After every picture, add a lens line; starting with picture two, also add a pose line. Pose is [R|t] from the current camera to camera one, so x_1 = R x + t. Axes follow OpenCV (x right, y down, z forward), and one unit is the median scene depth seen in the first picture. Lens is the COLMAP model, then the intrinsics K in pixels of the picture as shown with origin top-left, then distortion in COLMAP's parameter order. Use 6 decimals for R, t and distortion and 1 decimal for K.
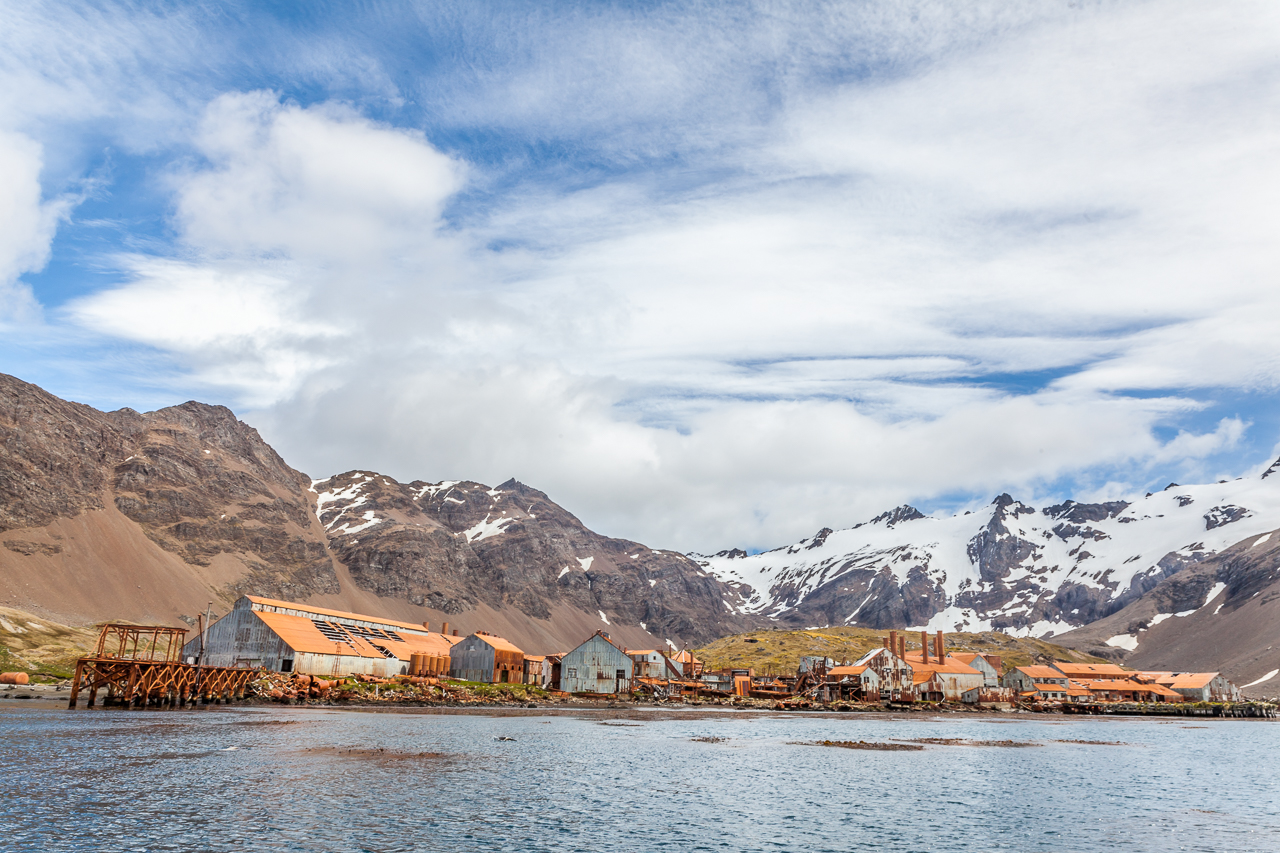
lens RADIAL K [[885.3, 0, 637.6], [0, 885.3, 426.2], [0, 0, 1]] dist [-0.009792, -0.000732]
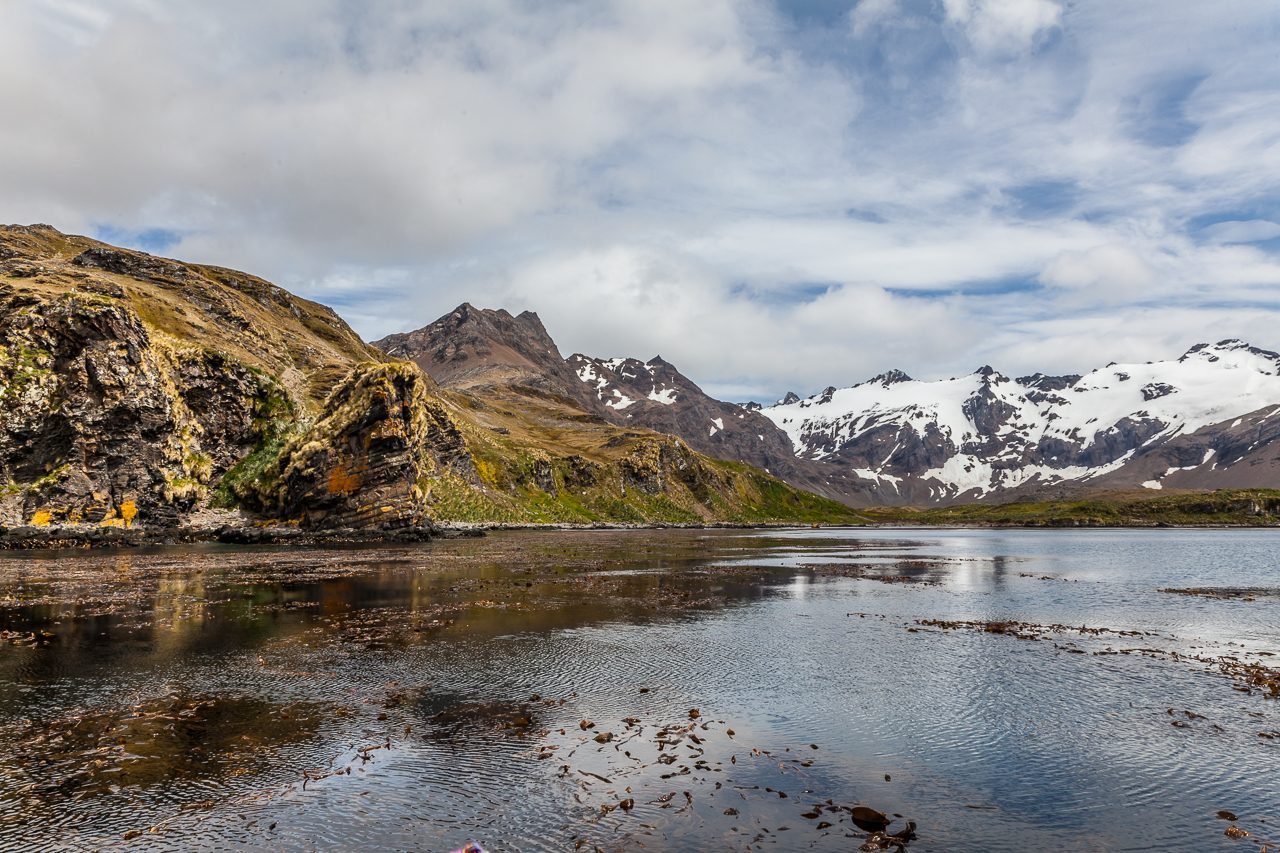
lens RADIAL K [[885.3, 0, 644.1], [0, 885.3, 428.3], [0, 0, 1]] dist [-0.009792, -0.000732]
pose [[0.985129, 0.002288, 0.171802, -0.333840], [-0.035226, 0.981360, 0.188920, -0.067218], [-0.168168, -0.192163, 0.966847, -0.199189]]
